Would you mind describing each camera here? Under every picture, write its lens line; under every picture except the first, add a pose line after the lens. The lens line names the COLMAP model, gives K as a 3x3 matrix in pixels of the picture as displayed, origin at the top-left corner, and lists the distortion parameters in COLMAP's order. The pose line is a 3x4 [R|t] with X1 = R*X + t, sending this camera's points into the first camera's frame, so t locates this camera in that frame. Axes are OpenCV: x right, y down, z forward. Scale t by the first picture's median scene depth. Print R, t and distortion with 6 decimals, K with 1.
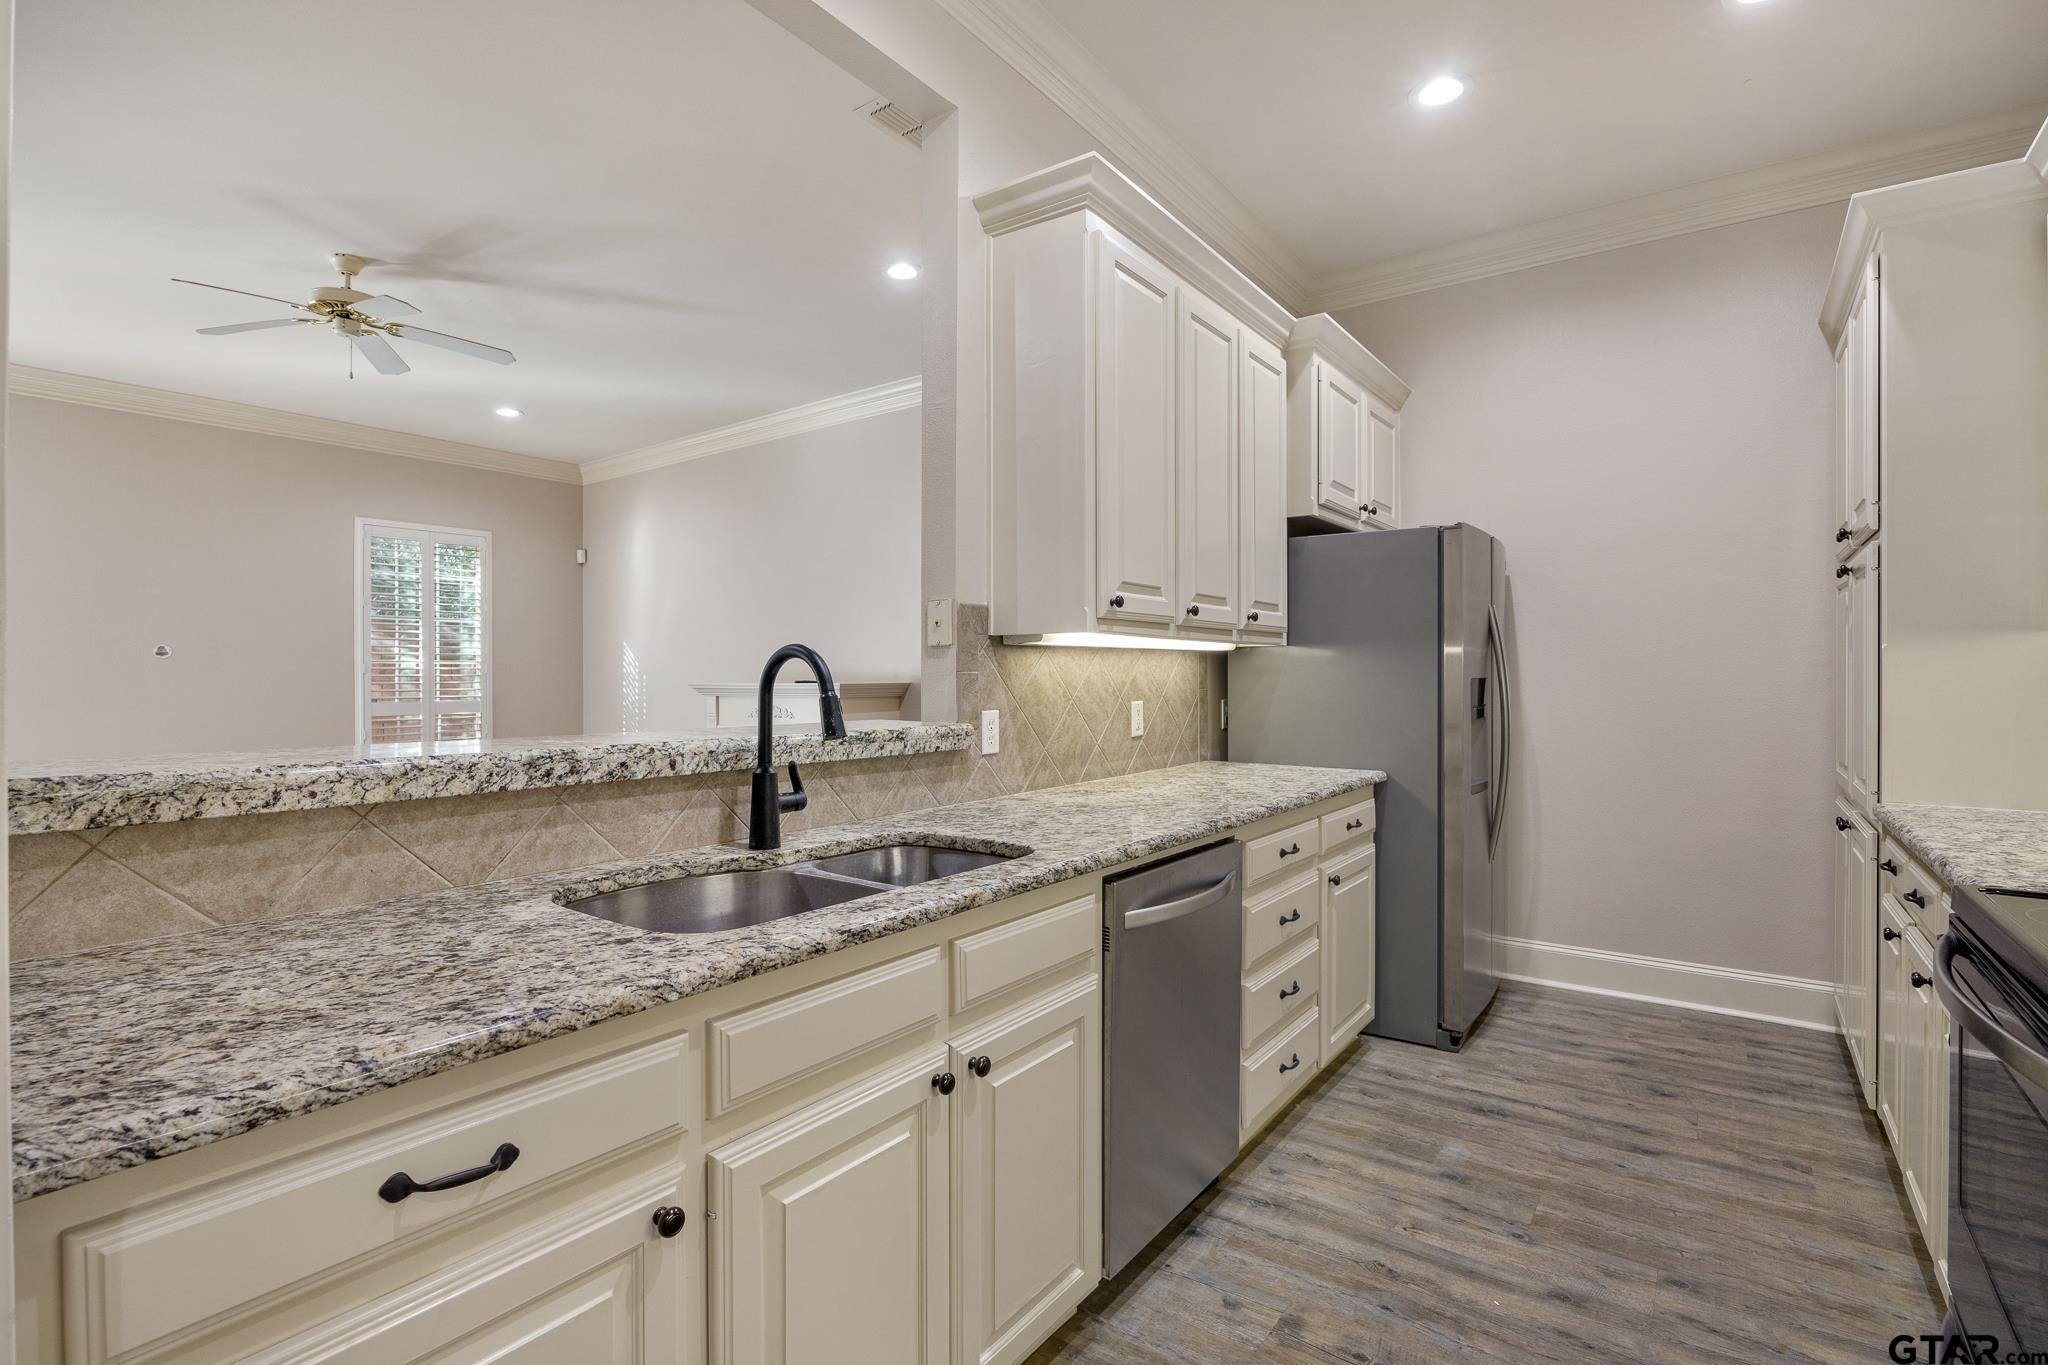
lens RADIAL K [[963.2, 0, 1024.0], [0, 963.2, 682.5], [0, 0, 1]] dist [-0.005403, 0.000030]
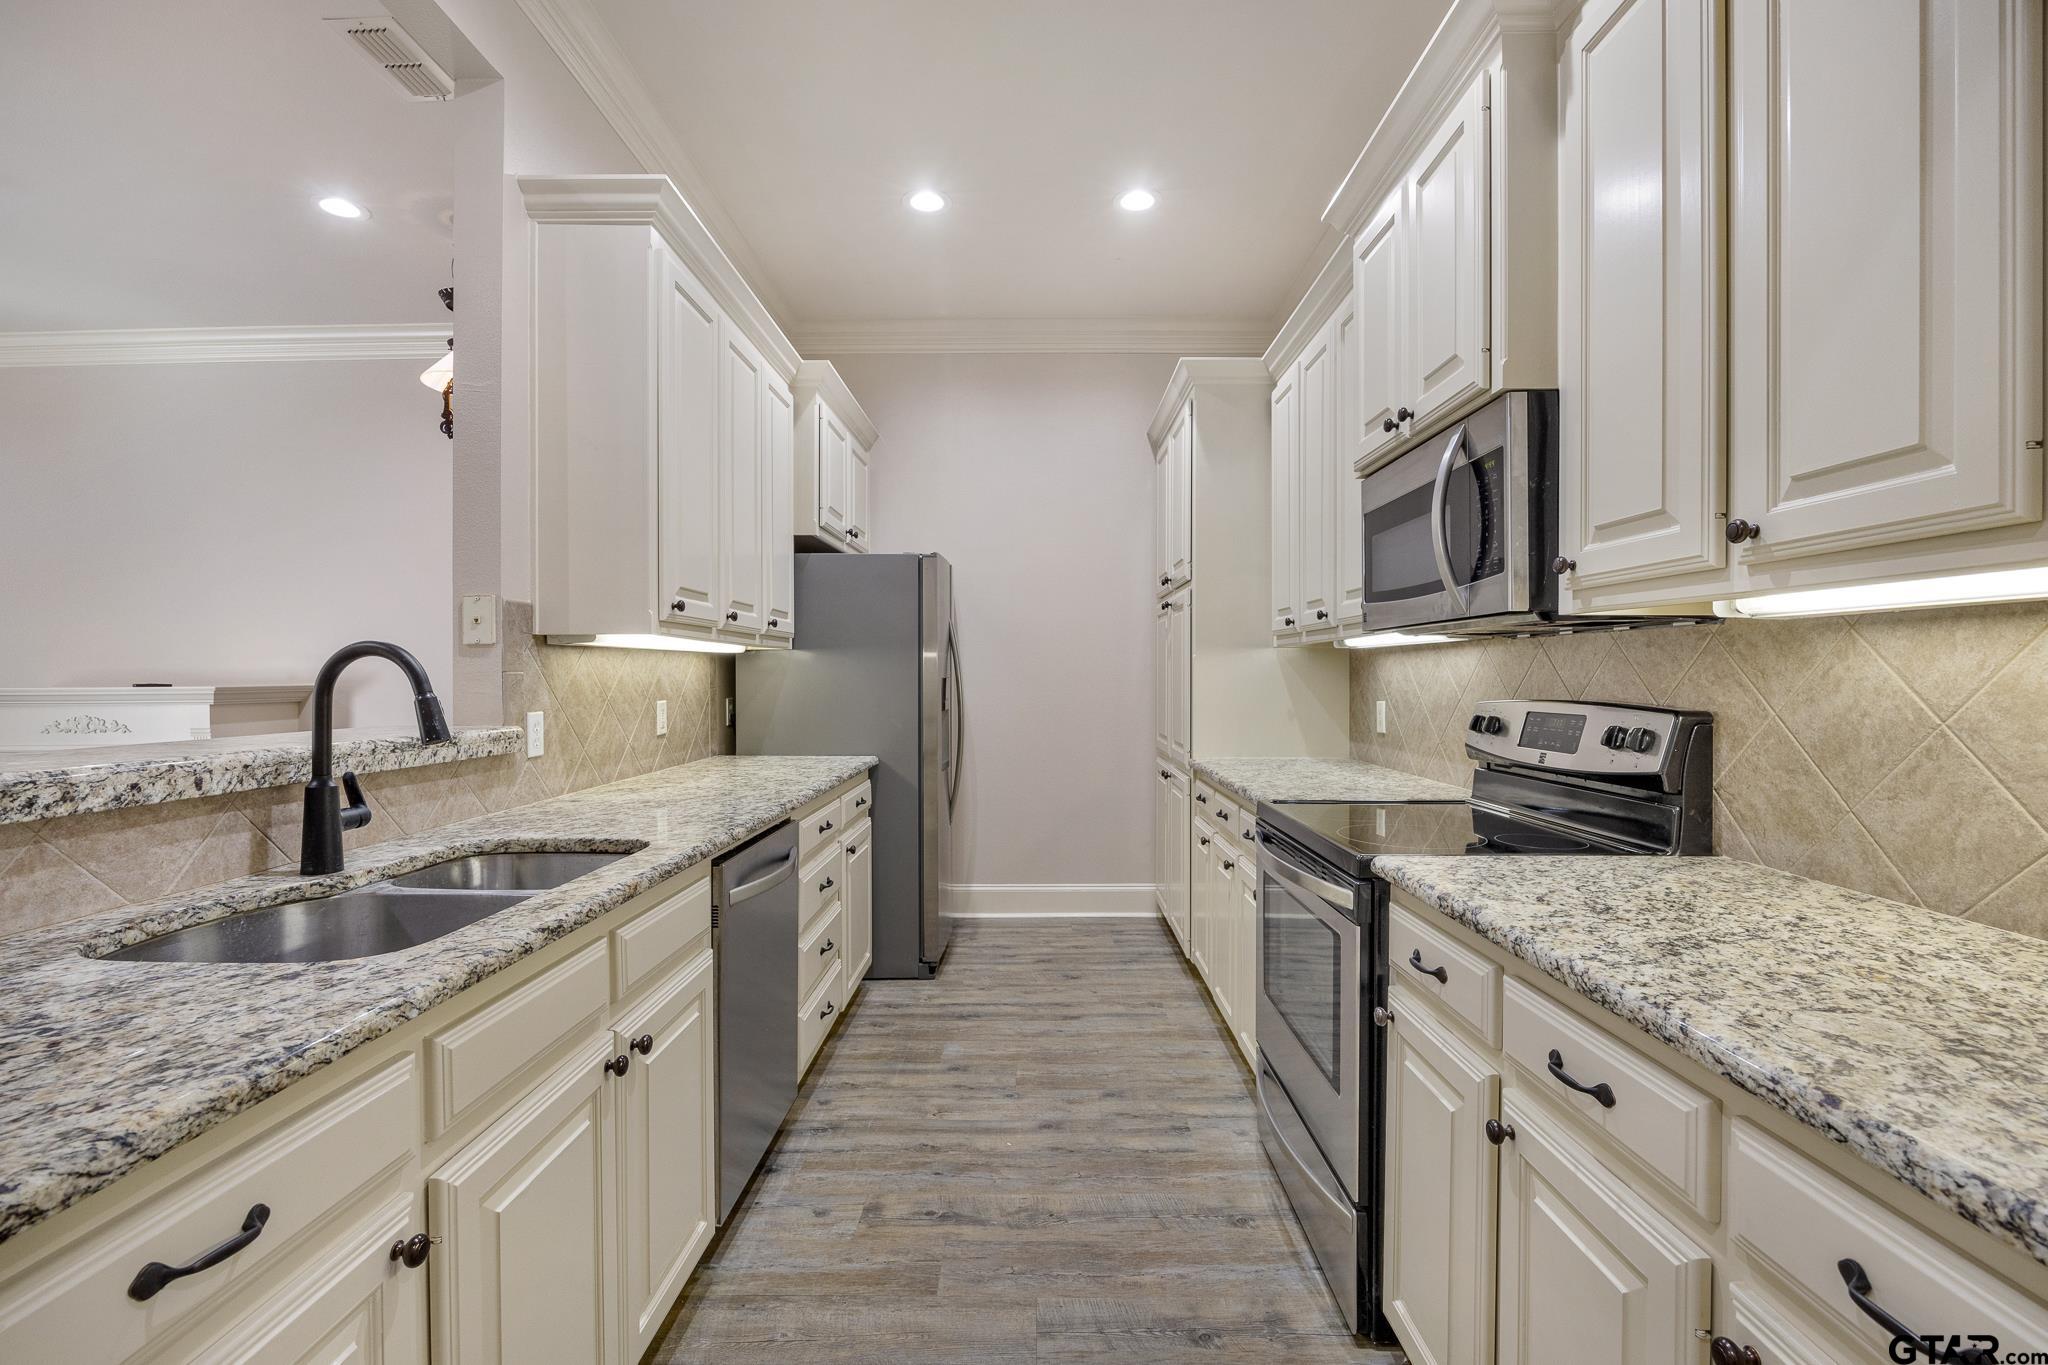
lens RADIAL K [[912.8, 0, 1024.4], [0, 912.8, 692.0], [0, 0, 1]] dist [-0.001642, 0.000958]
pose [[0.814169, -0.011027, 0.580523, -0.177491], [0.005418, 0.999920, 0.011394, 0.001263], [-0.580602, -0.006131, 0.814164, -0.035536]]
